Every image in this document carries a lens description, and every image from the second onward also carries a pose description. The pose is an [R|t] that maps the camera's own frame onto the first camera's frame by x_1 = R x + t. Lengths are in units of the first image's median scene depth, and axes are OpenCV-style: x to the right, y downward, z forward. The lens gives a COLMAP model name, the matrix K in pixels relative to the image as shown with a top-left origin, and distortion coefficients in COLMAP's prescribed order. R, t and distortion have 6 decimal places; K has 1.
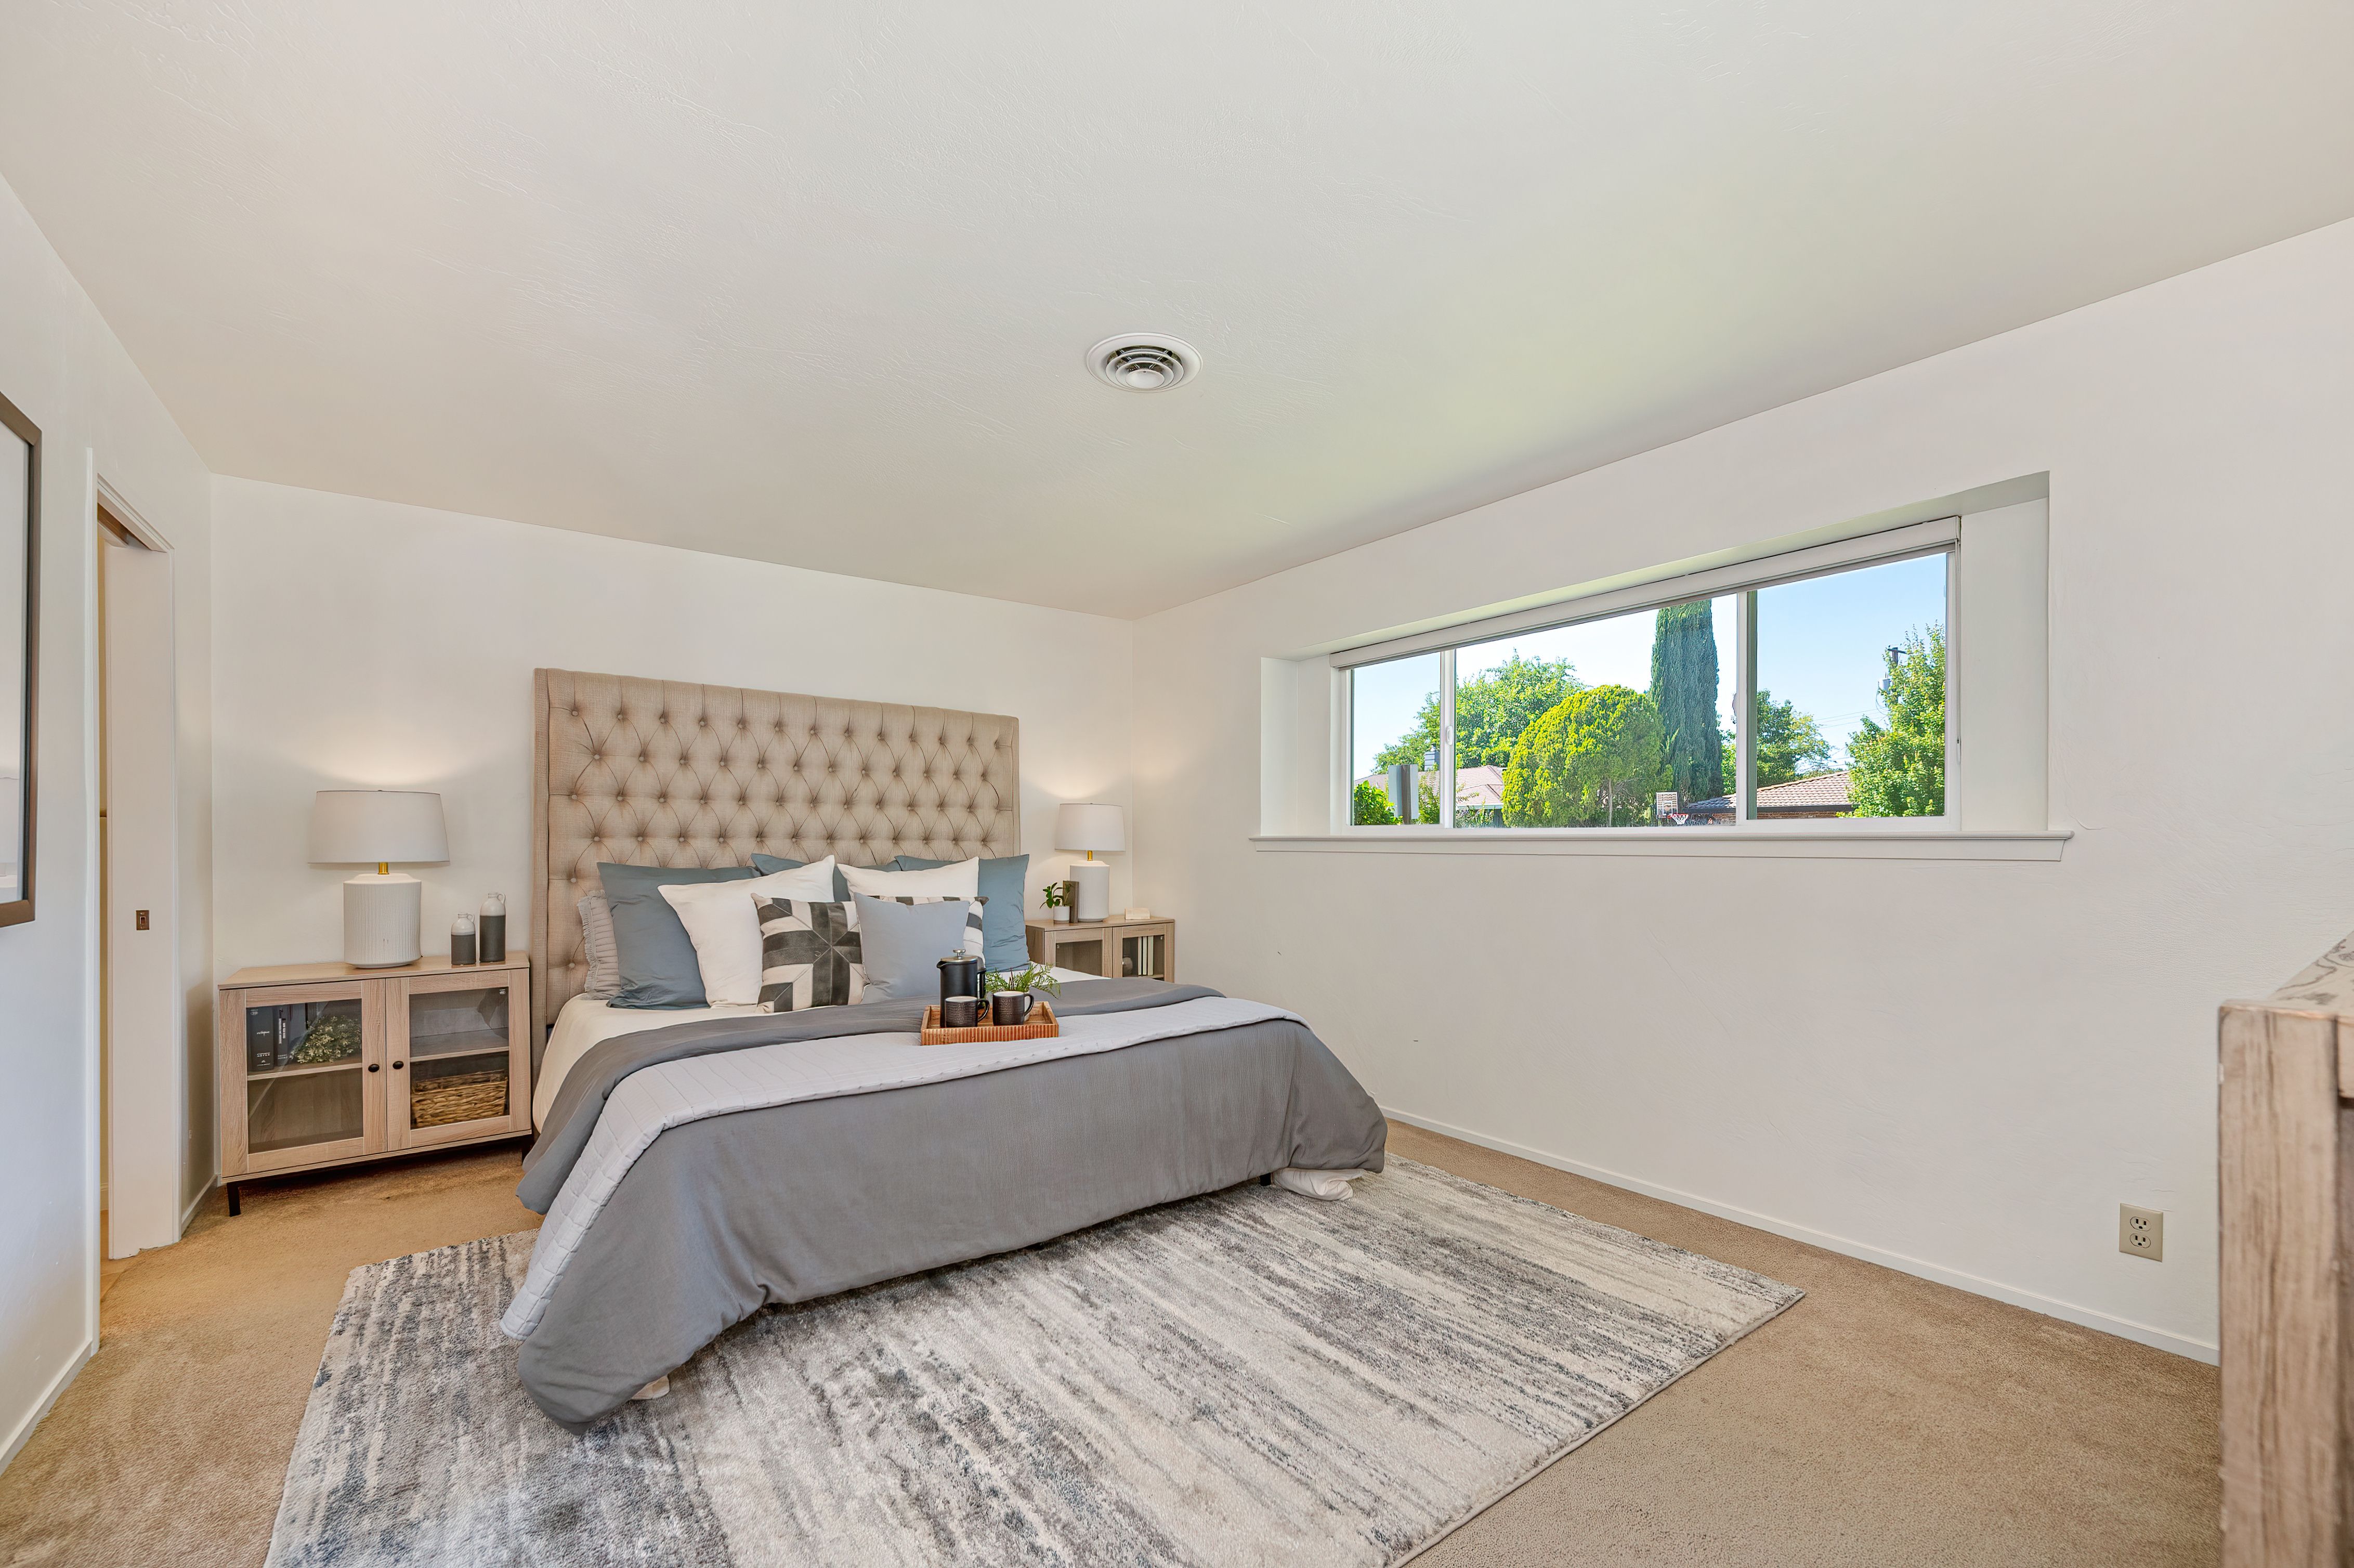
lens RADIAL K [[932.9, 0, 1192.0], [0, 932.9, 846.7], [0, 0, 1]] dist [-0.001031, 0.000189]
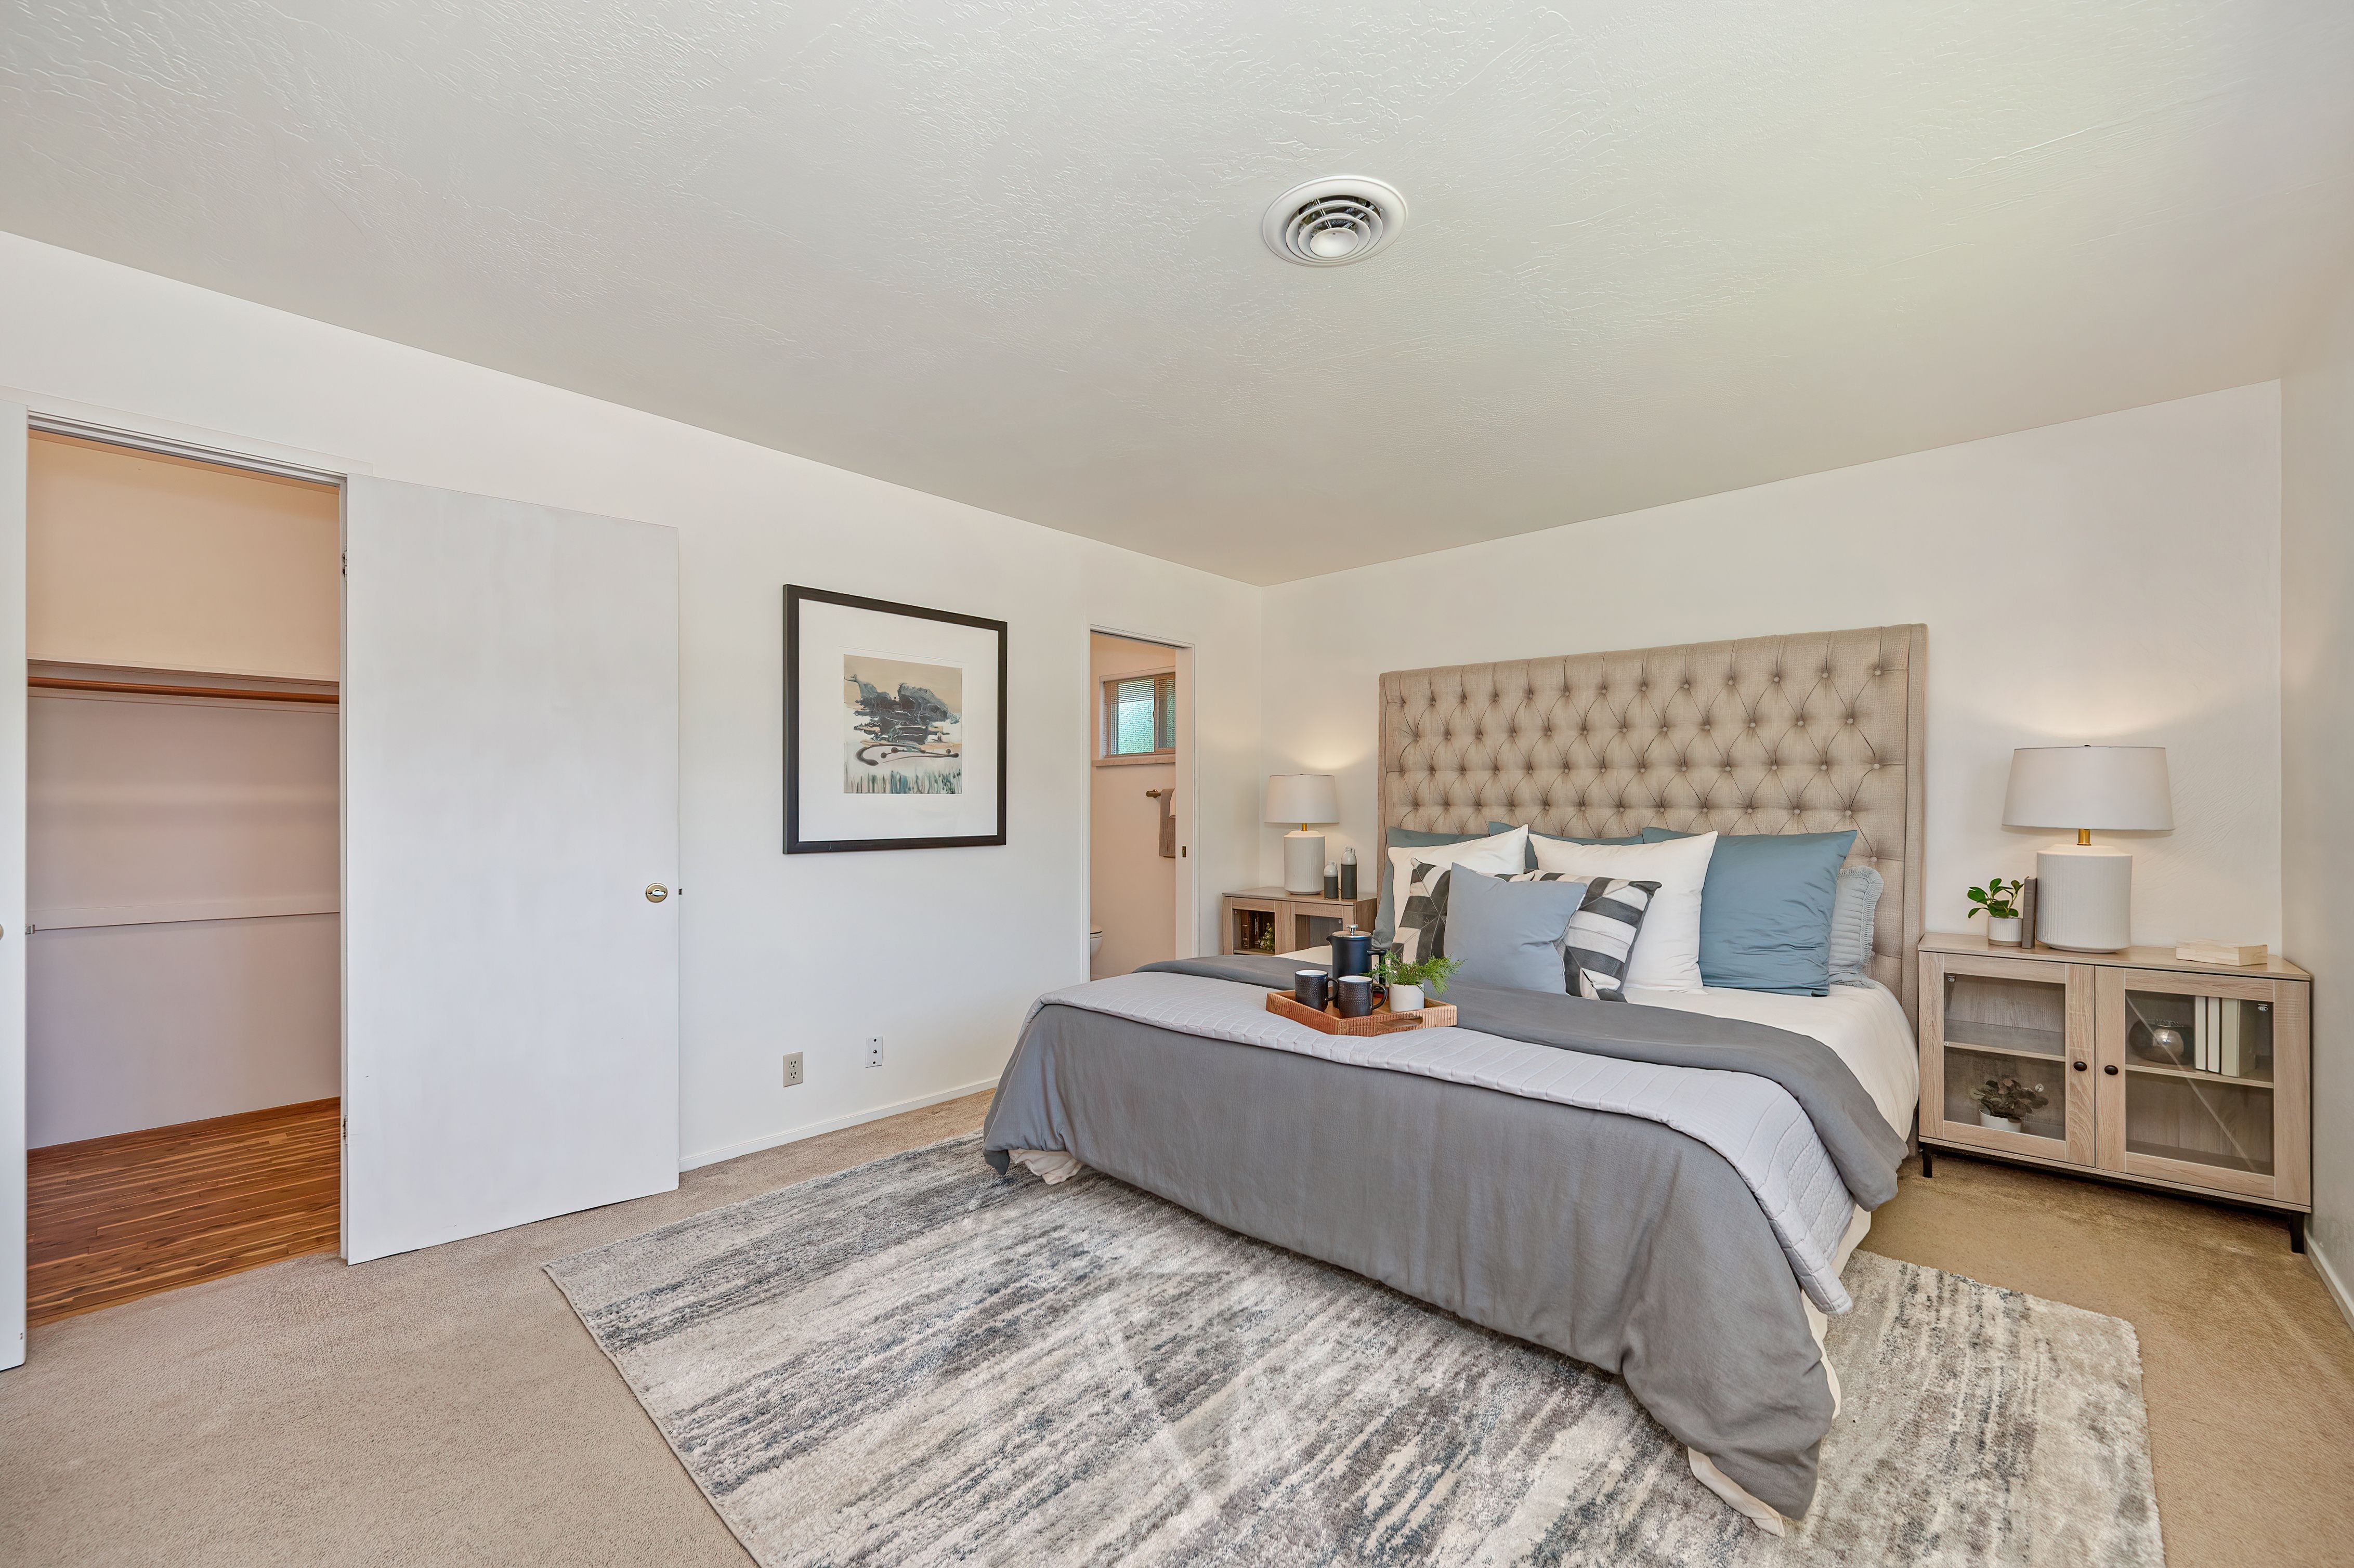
lens RADIAL K [[932.9, 0, 1178.4], [0, 932.9, 793.3], [0, 0, 1]] dist [-0.001031, 0.000189]
pose [[0.181338, -0.014276, -0.983317, 0.484719], [-0.007970, 0.999840, -0.015986, -0.004195], [0.983388, 0.010736, 0.181196, 0.483596]]
